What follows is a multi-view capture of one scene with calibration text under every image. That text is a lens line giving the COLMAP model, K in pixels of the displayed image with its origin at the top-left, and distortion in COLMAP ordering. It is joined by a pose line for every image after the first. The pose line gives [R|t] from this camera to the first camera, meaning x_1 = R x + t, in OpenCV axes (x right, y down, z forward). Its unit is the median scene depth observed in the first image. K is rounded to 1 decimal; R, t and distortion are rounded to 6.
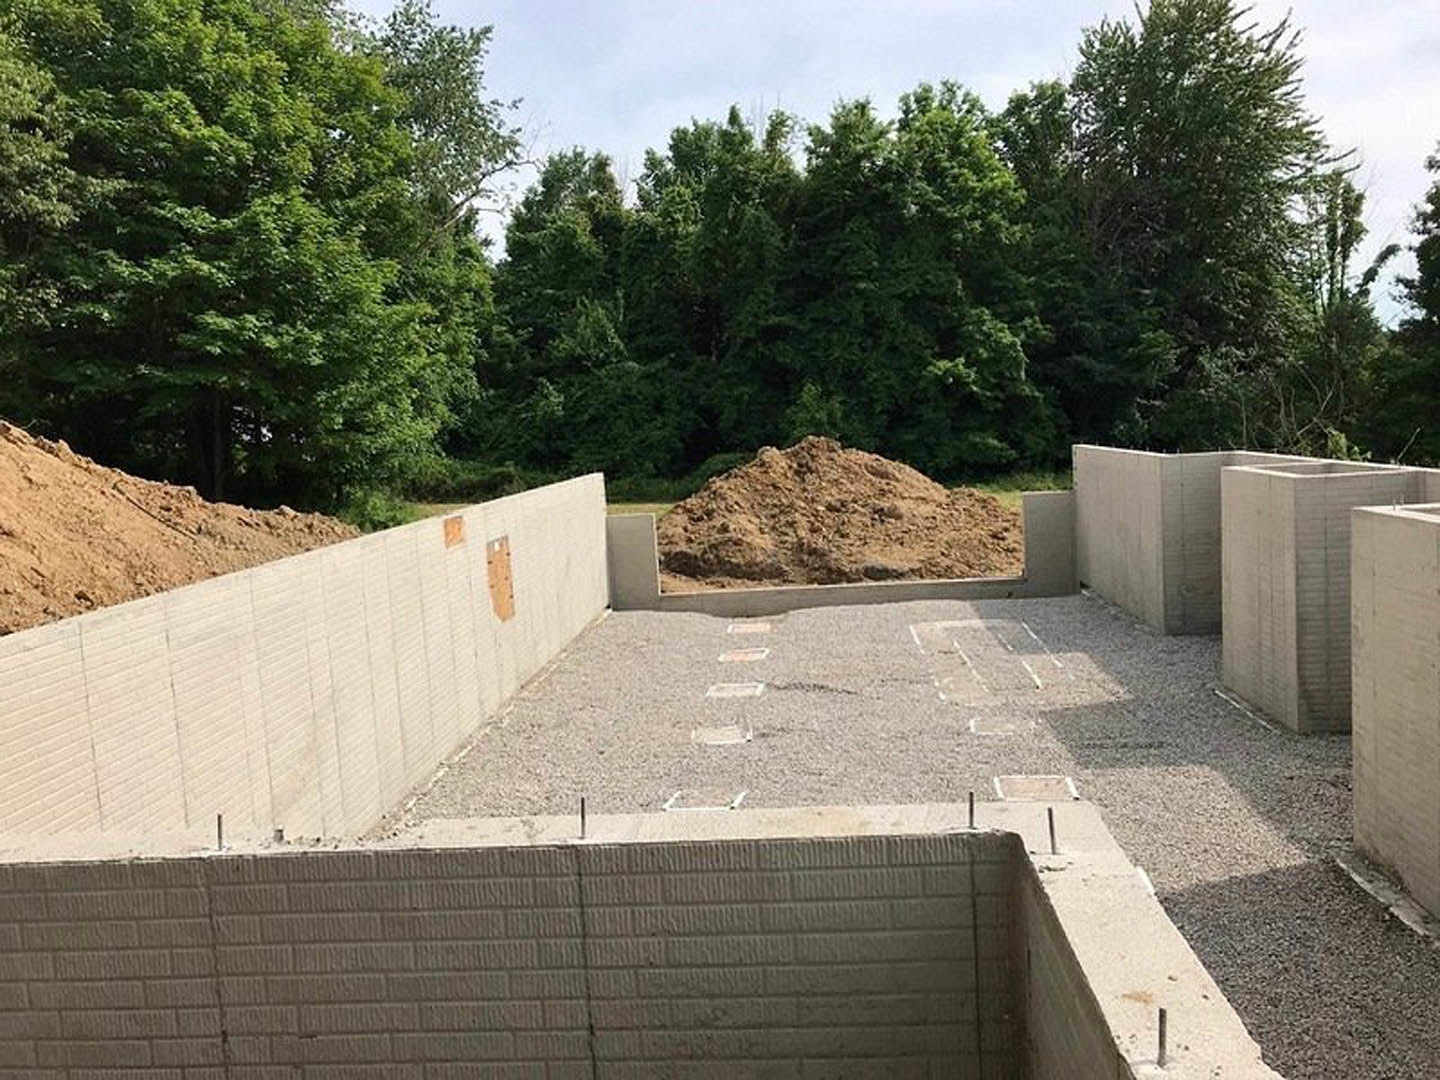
lens RADIAL K [[1168.3, 0, 722.8], [0, 1168.3, 527.5], [0, 0, 1]] dist [0.025150, -0.012255]
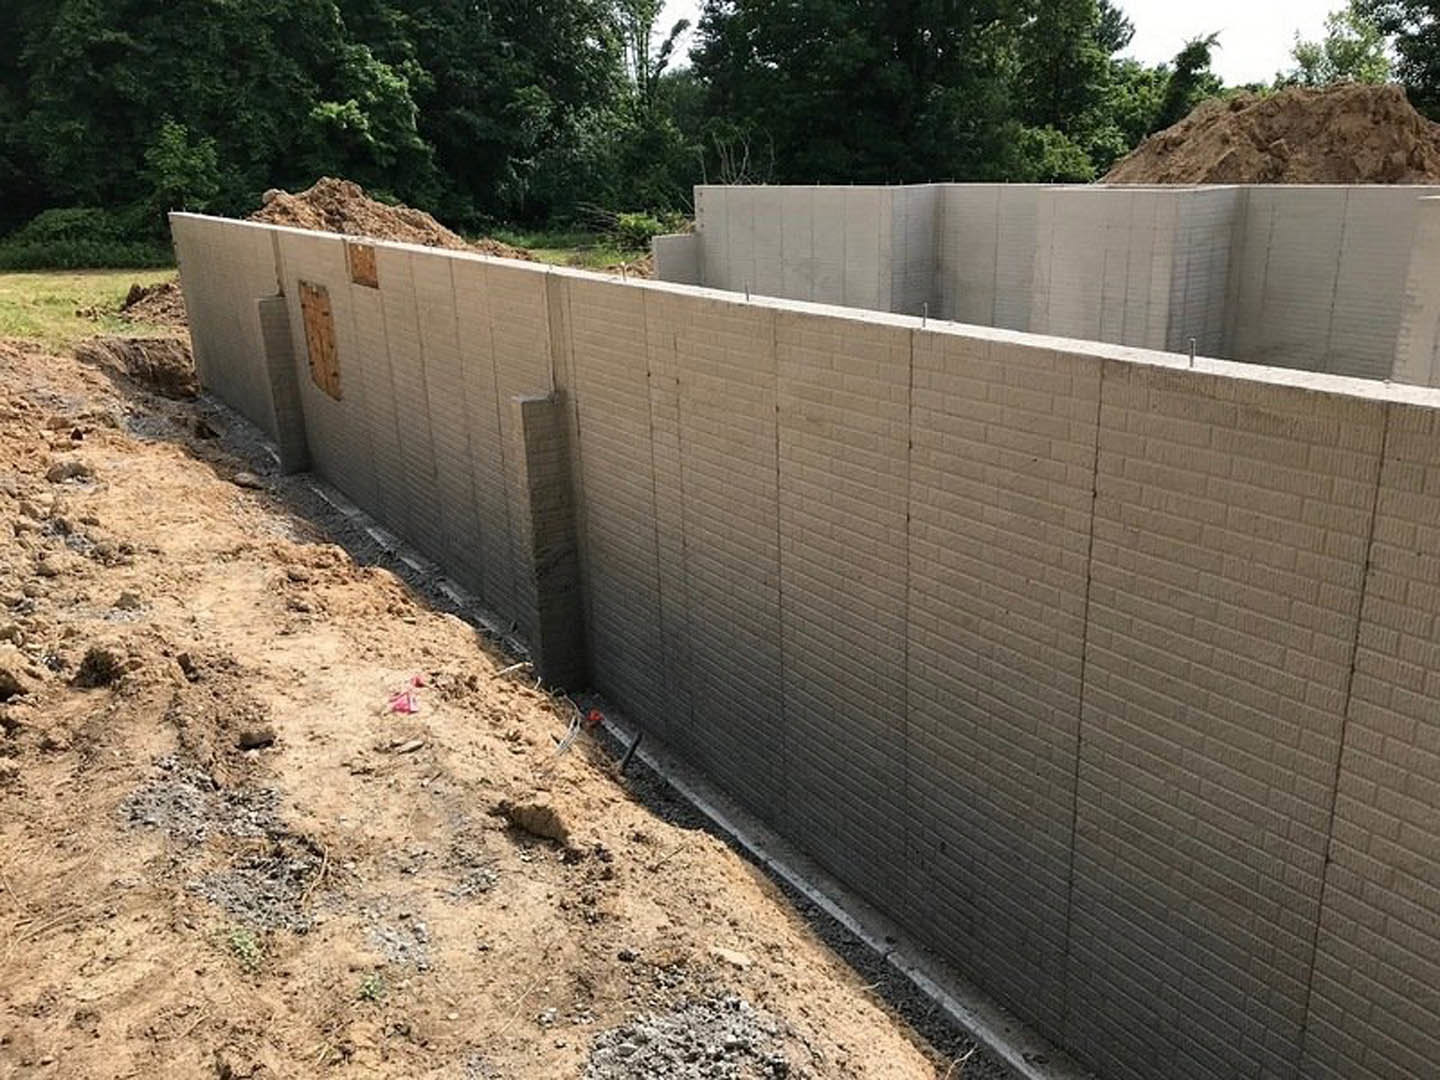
lens RADIAL K [[1168.3, 0, 722.8], [0, 1168.3, 527.5], [0, 0, 1]] dist [0.025150, -0.012255]
pose [[0.796912, -0.152892, 0.584427, -0.142205], [0.041401, 0.978990, 0.199661, 0.007775], [-0.602674, -0.134917, 0.786499, 0.070147]]
